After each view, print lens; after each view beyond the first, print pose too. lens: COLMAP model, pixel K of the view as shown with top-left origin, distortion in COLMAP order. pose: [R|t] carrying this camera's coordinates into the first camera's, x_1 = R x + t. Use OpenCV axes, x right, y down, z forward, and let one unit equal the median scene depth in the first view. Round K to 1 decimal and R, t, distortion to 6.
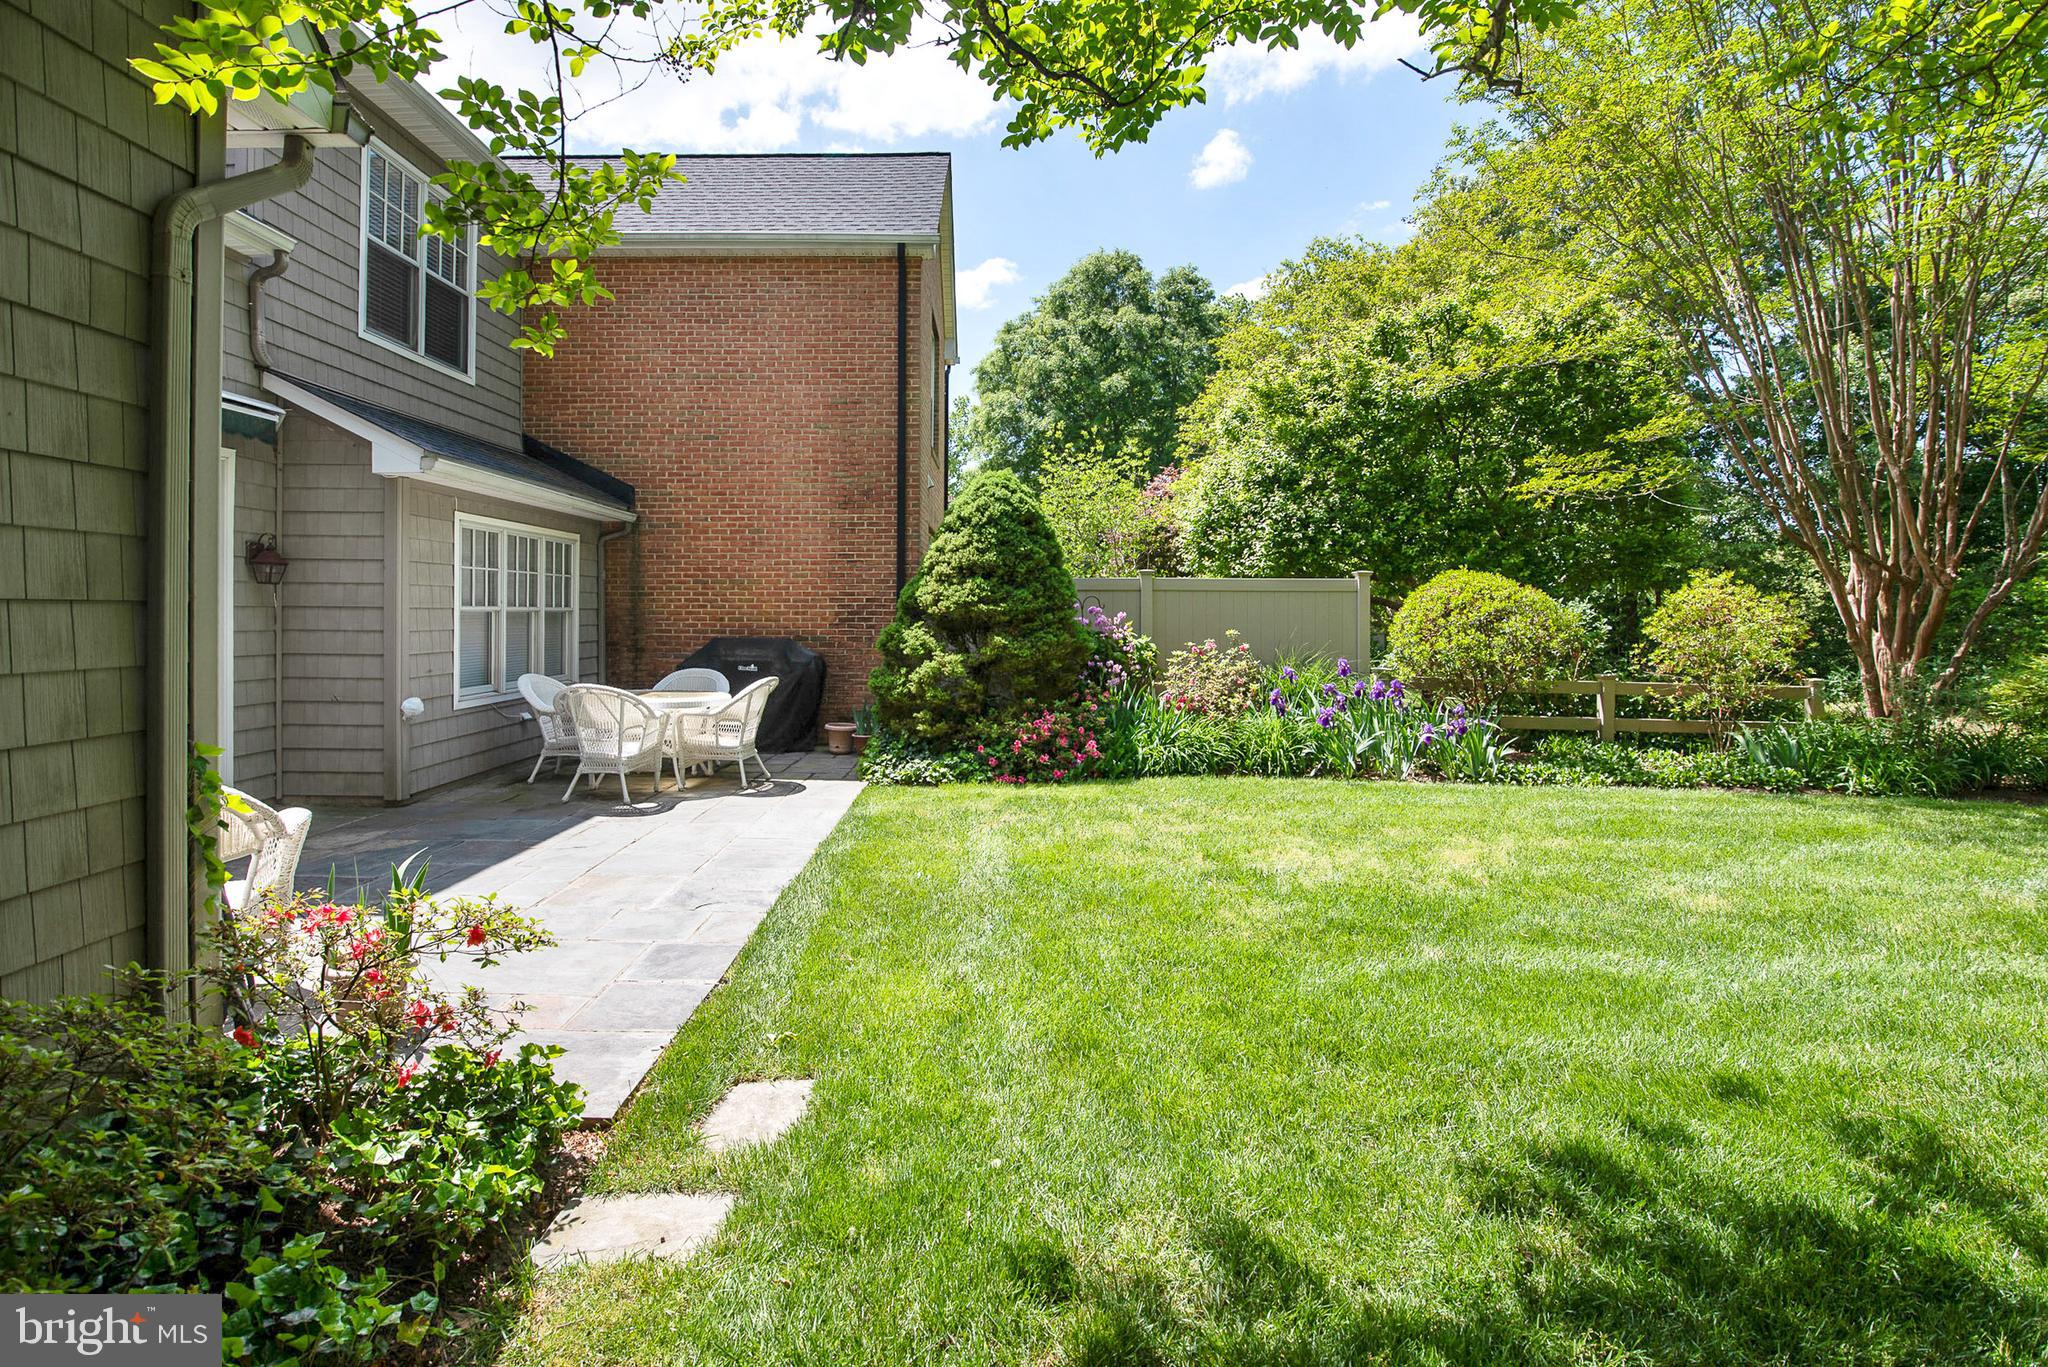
lens RADIAL K [[975.8, 0, 992.5], [0, 975.8, 599.0], [0, 0, 1]] dist [-0.015984, -0.000342]
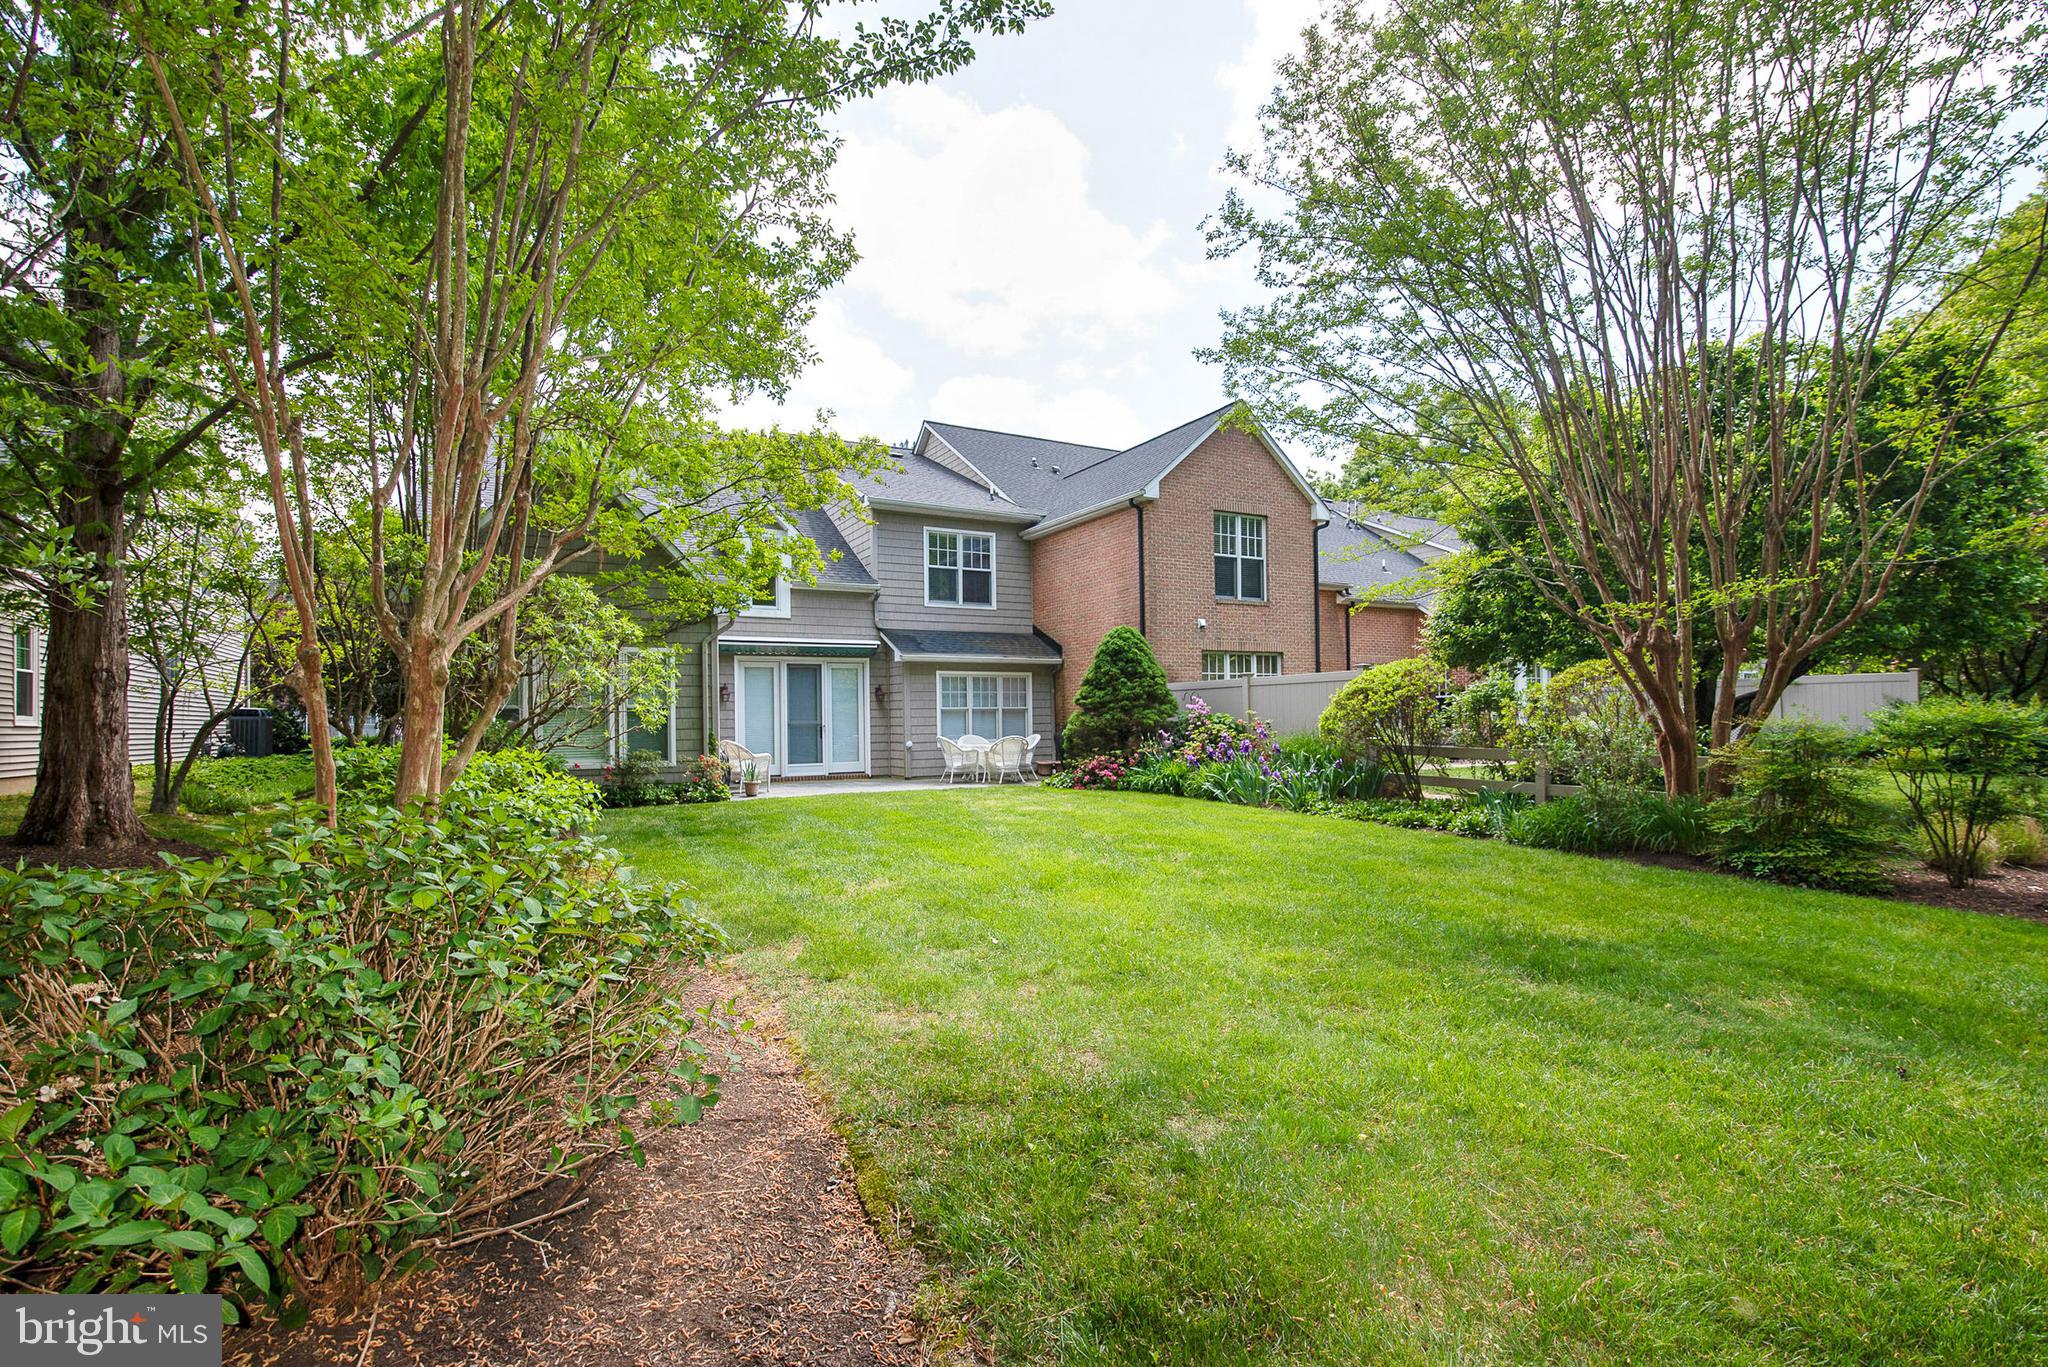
lens RADIAL K [[975.8, 0, 1004.7], [0, 975.8, 683.8], [0, 0, 1]] dist [-0.015984, -0.000342]
pose [[0.484383, -0.043943, -0.873752, 1.684517], [0.026032, 0.999019, -0.035811, 0.040466], [0.874468, -0.005399, 0.485052, -0.093946]]
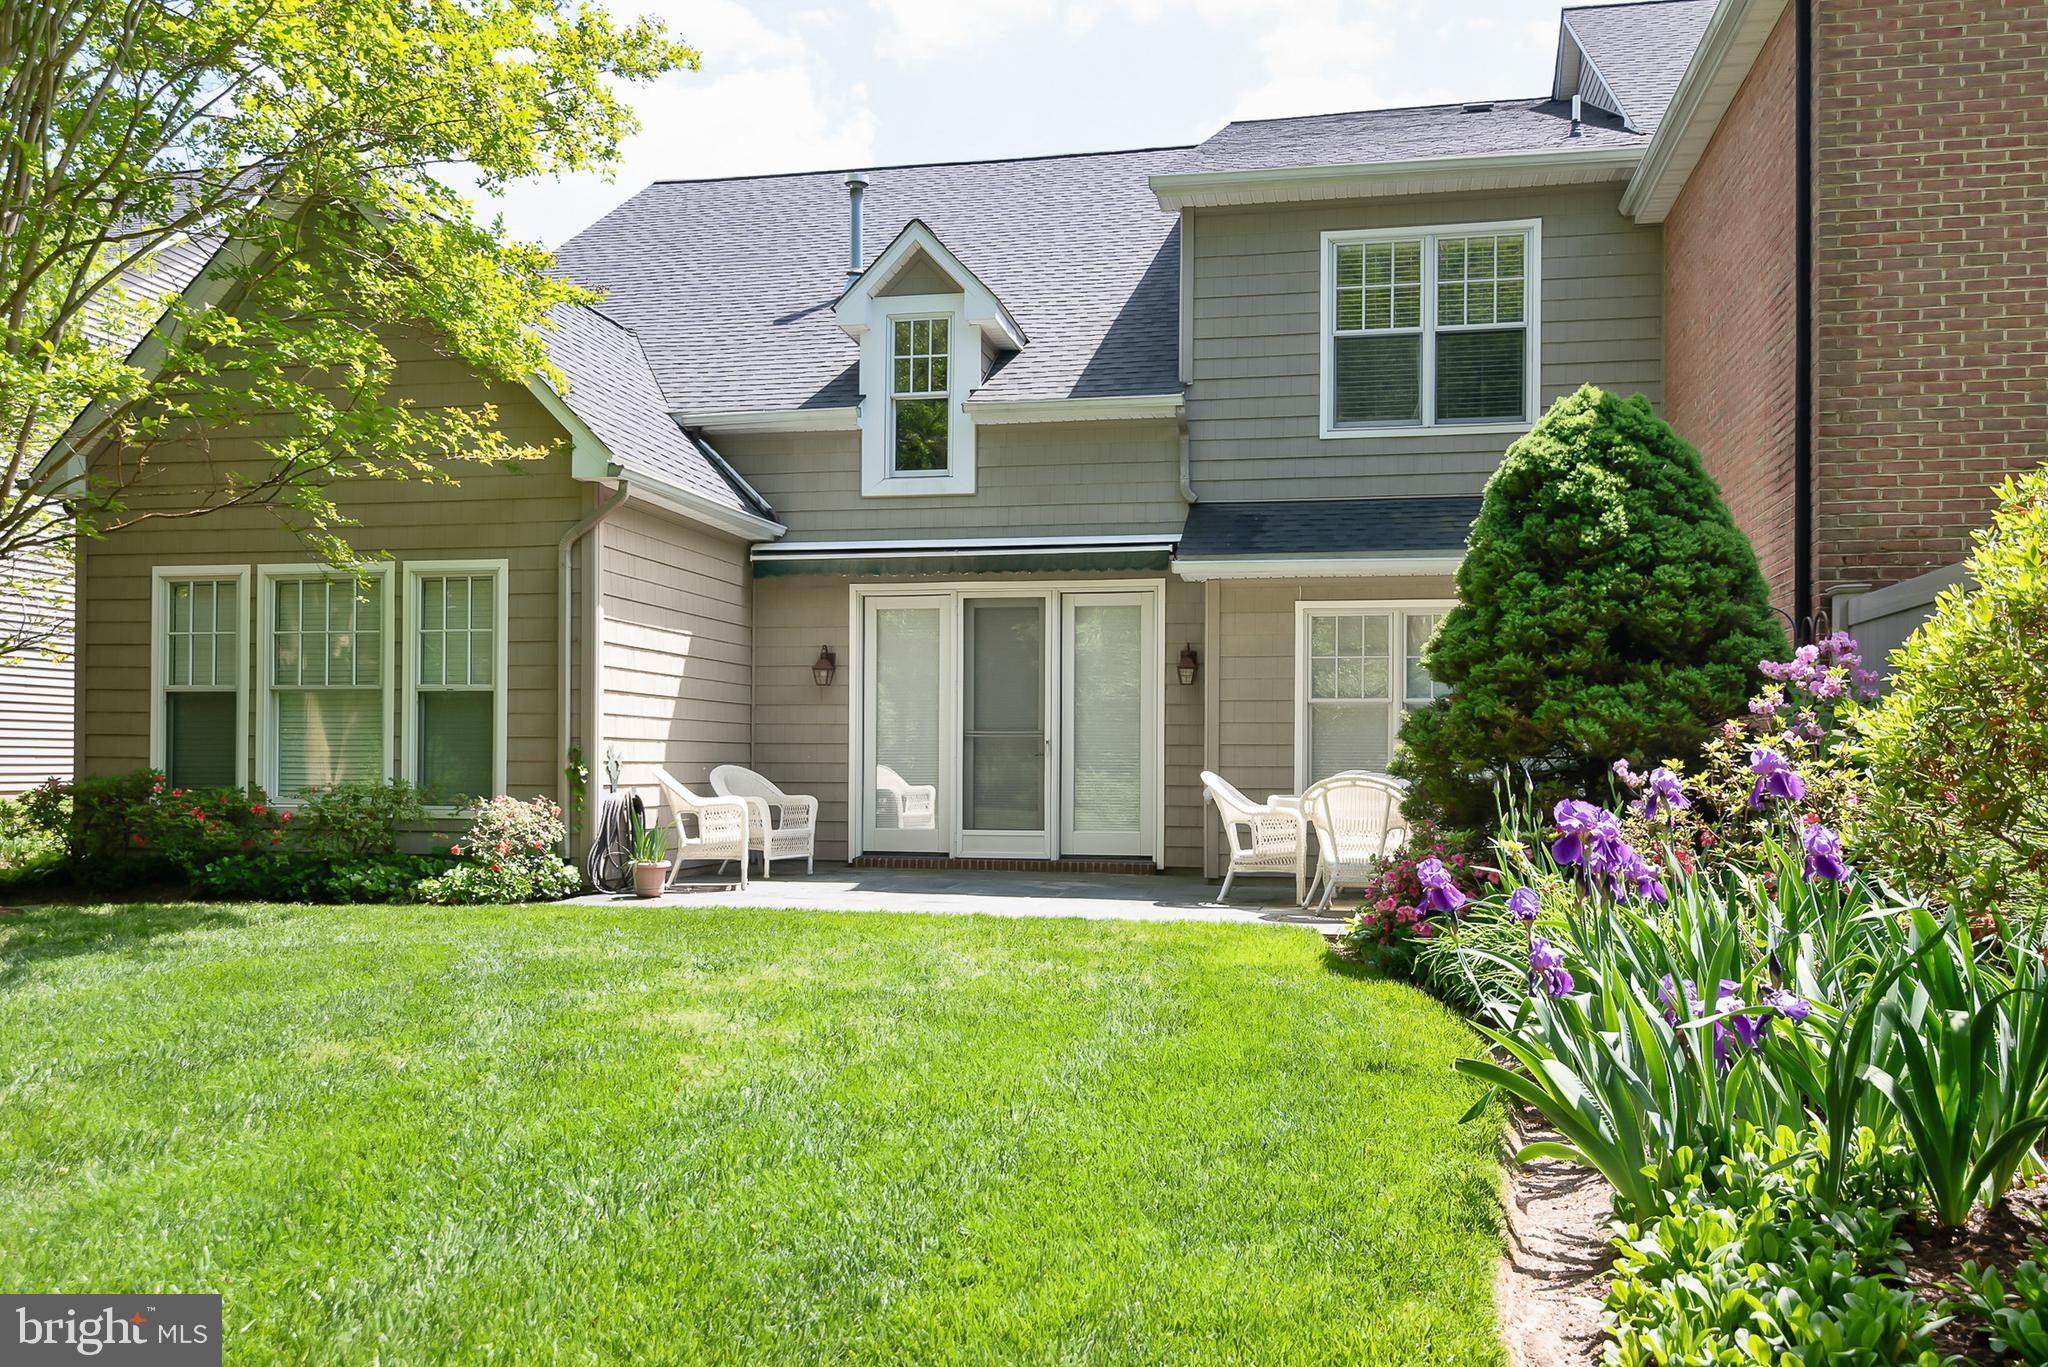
lens RADIAL K [[1616.8, 0, 1023.0], [0, 1616.8, 705.6], [0, 0, 1]] dist [0.016290, -0.005427]
pose [[-0.207795, -0.041949, -0.977272, 1.014871], [0.003326, 0.999044, -0.043591, 0.078465], [0.978167, -0.012308, -0.207457, 0.998291]]
